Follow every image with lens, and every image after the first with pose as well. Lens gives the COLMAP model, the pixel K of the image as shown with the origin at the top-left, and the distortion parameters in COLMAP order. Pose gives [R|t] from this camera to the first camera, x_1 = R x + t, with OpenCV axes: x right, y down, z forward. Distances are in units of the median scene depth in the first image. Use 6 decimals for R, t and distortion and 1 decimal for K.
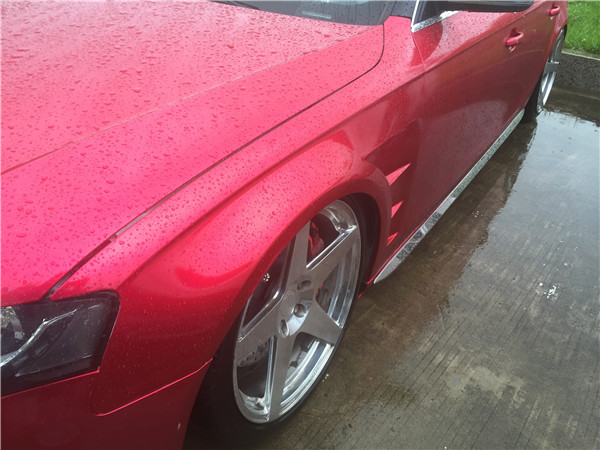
lens RADIAL K [[505.6, 0, 300.0], [0, 505.6, 225.0], [0, 0, 1]] dist [0.042055, -0.056606]
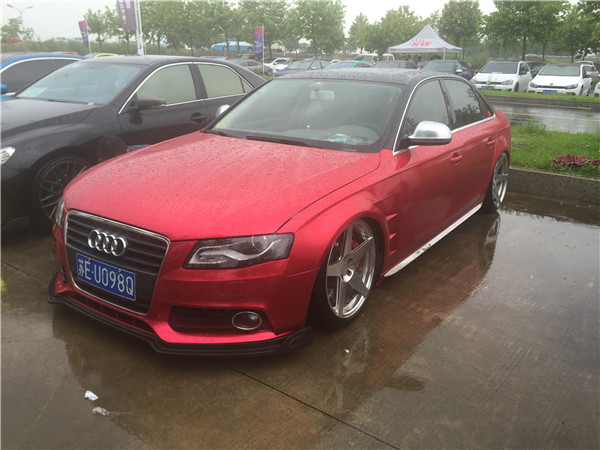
lens RADIAL K [[509.0, 0, 300.0], [0, 509.0, 225.0], [0, 0, 1]] dist [0.044802, -0.011230]
pose [[0.998770, -0.030421, -0.039142, -0.105444], [0.019705, 0.968139, -0.249638, 0.451416], [0.045489, 0.248560, 0.967548, -1.068366]]
